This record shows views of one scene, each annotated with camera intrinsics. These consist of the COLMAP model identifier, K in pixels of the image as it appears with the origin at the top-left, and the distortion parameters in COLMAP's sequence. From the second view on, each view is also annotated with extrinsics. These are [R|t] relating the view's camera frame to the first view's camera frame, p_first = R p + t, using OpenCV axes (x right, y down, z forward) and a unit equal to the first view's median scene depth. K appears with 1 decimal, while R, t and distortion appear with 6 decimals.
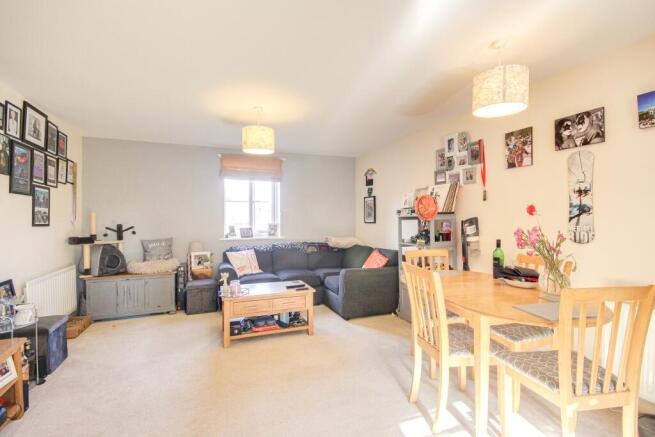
lens RADIAL K [[302.8, 0, 326.8], [0, 302.8, 216.6], [0, 0, 1]] dist [-0.001088, 0.000571]
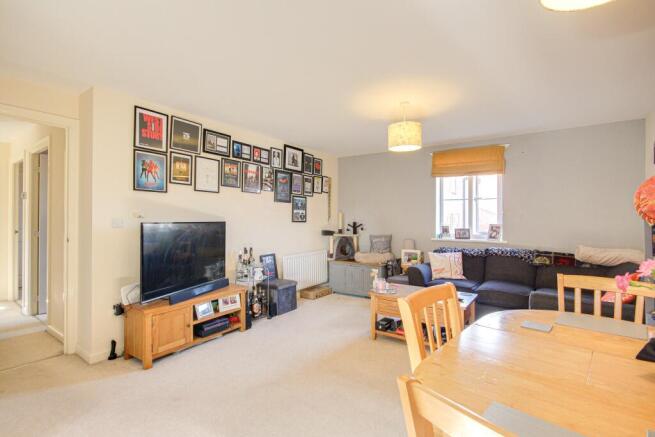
lens RADIAL K [[302.8, 0, 326.9], [0, 302.8, 217.6], [0, 0, 1]] dist [-0.001088, 0.000571]
pose [[0.567144, 0.005605, -0.823600, 0.339859], [-0.000899, 0.999980, 0.006186, -0.000935], [0.823618, -0.002768, 0.567138, 0.198922]]
